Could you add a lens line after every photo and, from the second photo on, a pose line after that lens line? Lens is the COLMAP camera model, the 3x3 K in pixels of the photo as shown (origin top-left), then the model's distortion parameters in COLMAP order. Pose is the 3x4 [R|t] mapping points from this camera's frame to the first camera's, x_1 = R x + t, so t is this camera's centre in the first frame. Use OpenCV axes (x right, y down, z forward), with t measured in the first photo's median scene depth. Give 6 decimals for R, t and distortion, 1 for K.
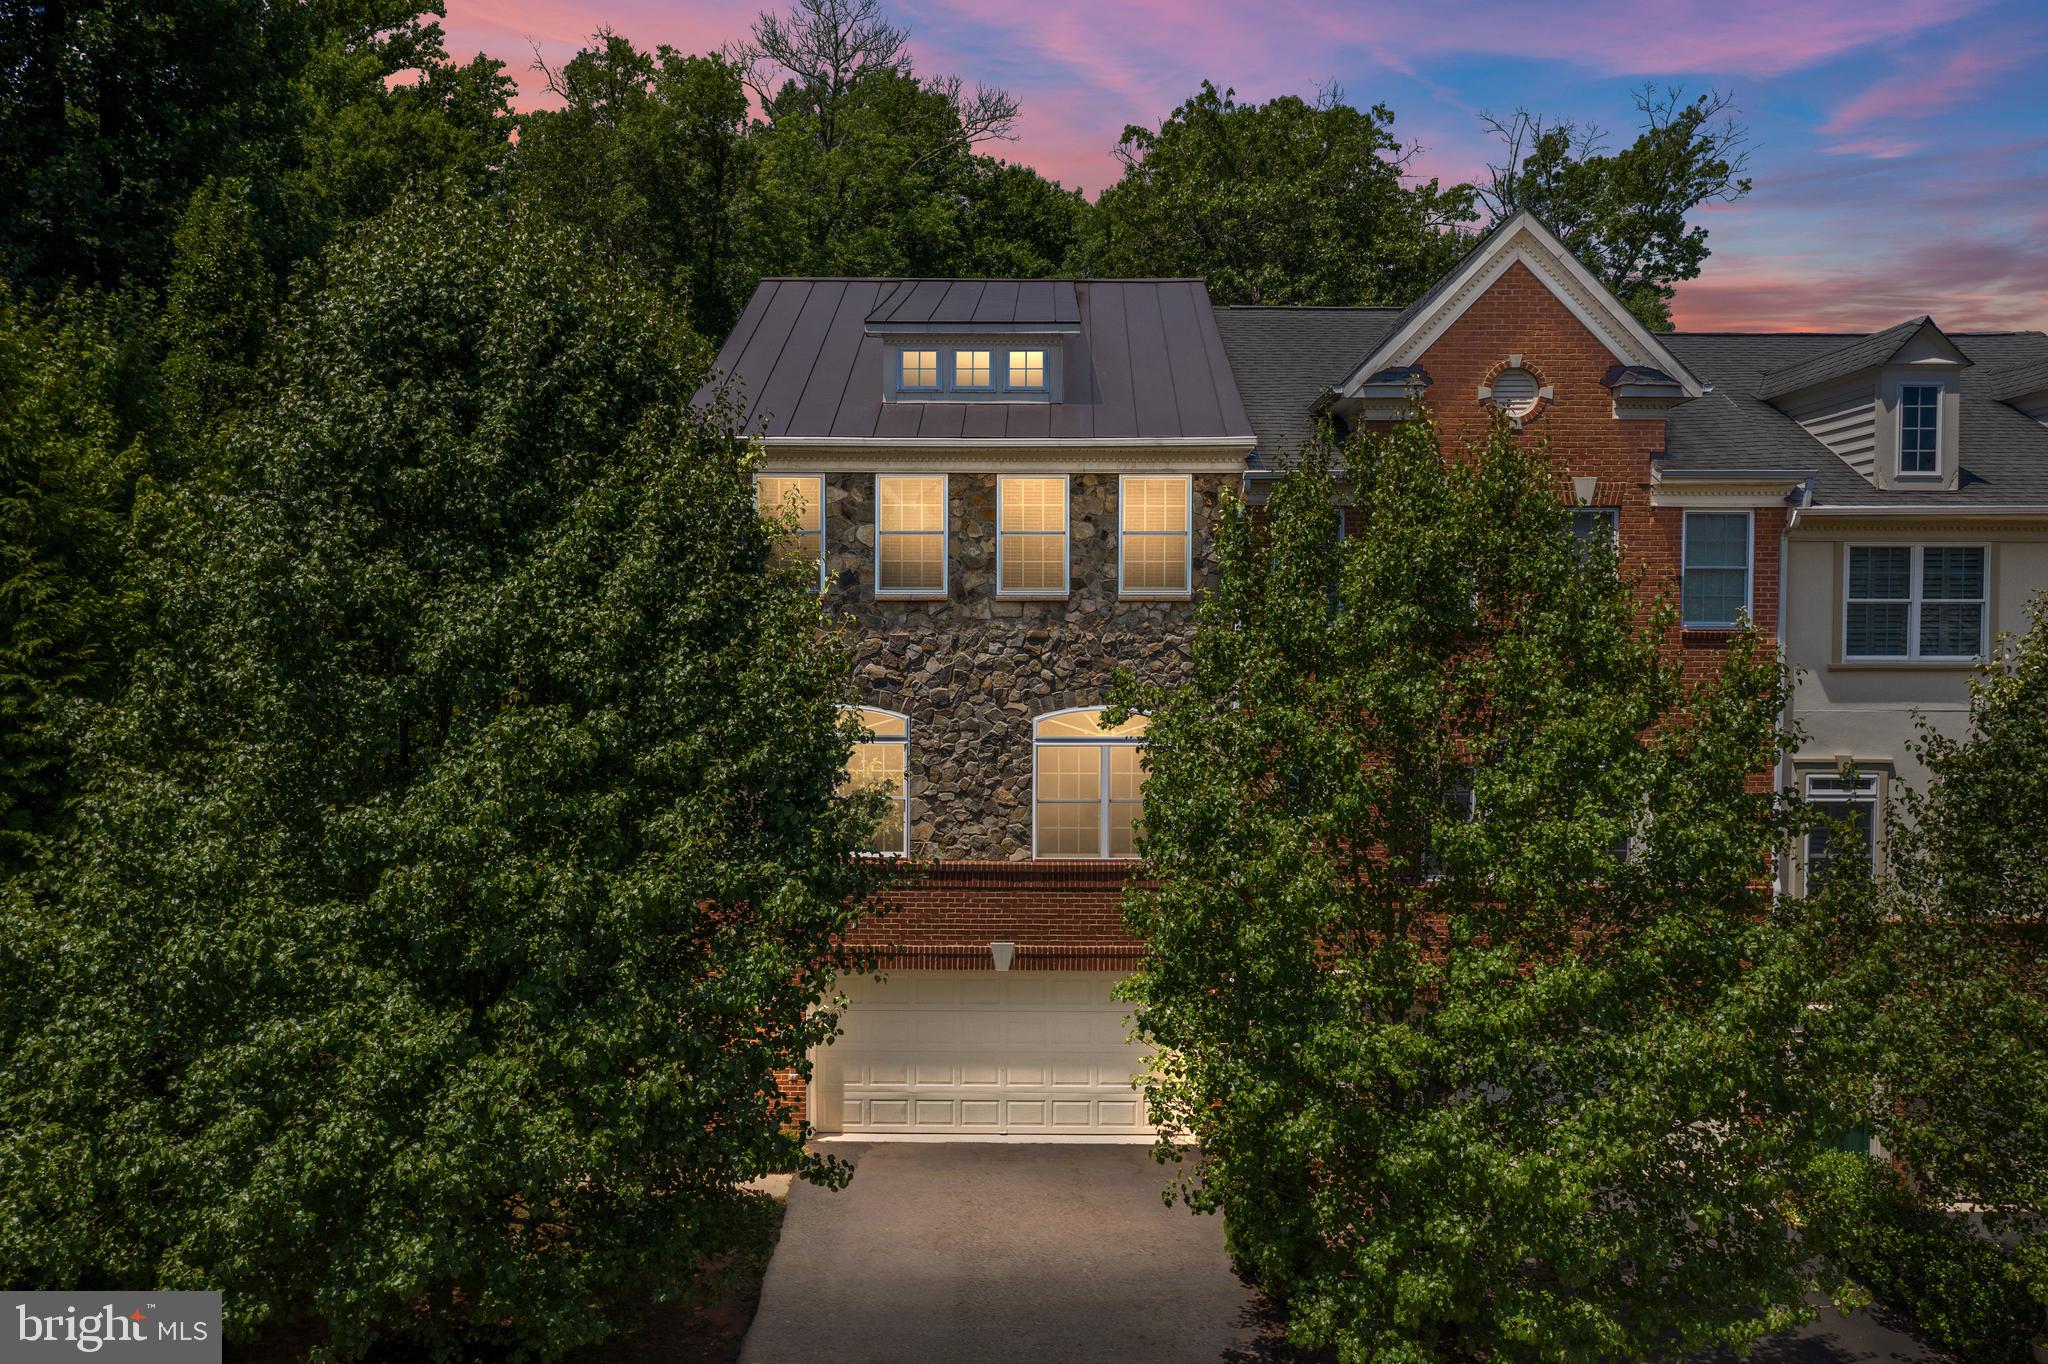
lens RADIAL K [[1639.1, 0, 1025.3], [0, 1639.1, 676.6], [0, 0, 1]] dist [0.004898, 0.009960]
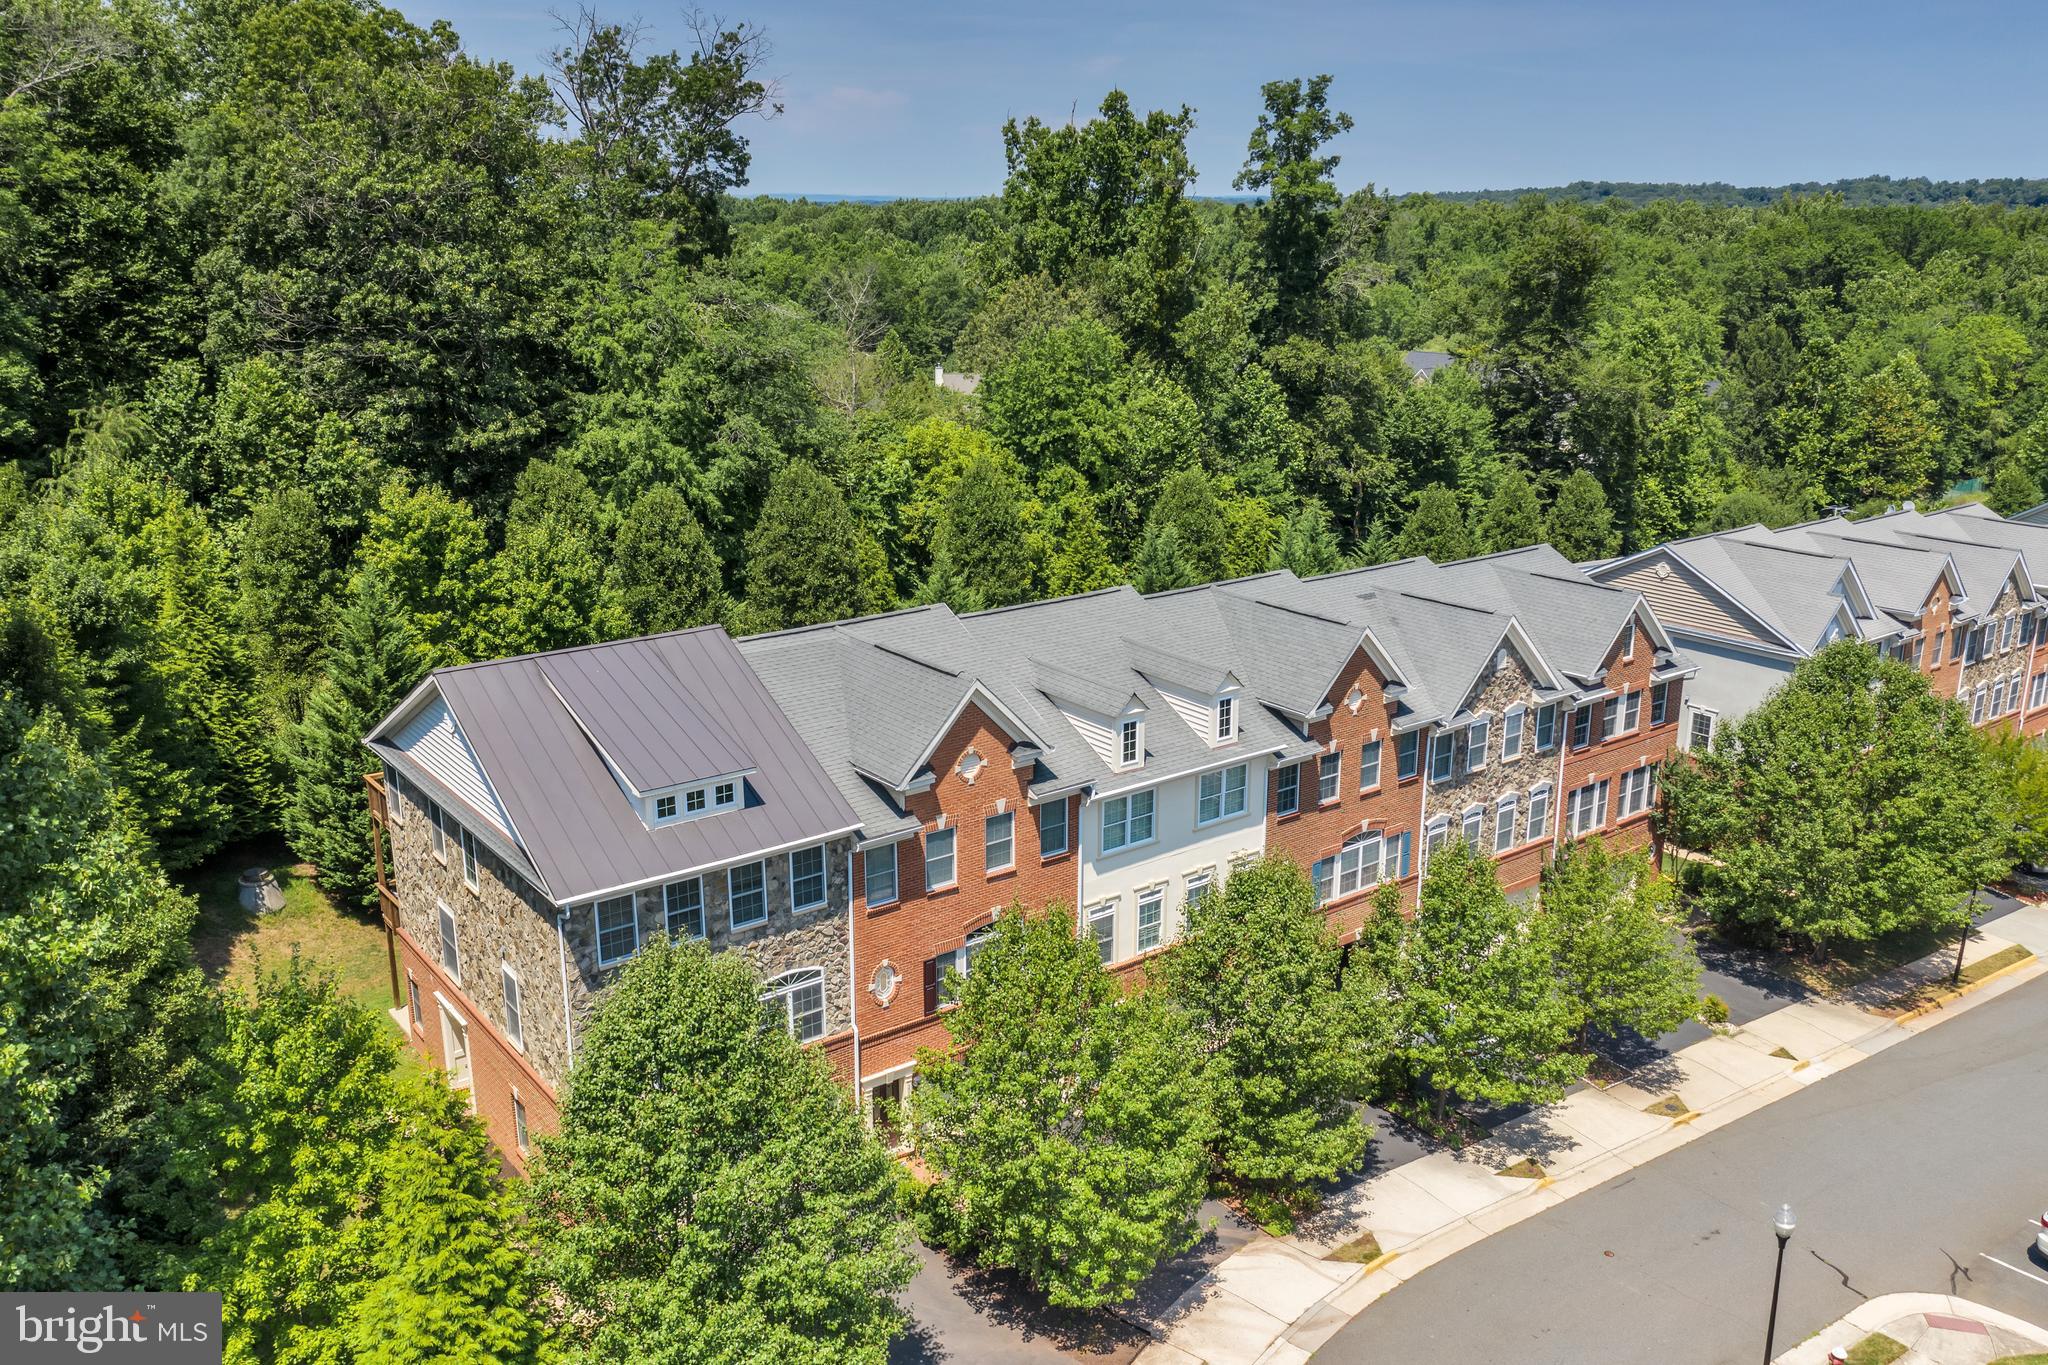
lens RADIAL K [[1702.7, 0, 1031.6], [0, 1702.7, 689.6], [0, 0, 1]] dist [0.002530, 0.001314]
pose [[0.792493, -0.176696, 0.583724, -0.780811], [0.020284, 0.964218, 0.264335, -0.773957], [-0.609543, -0.197643, 0.767720, -0.545809]]
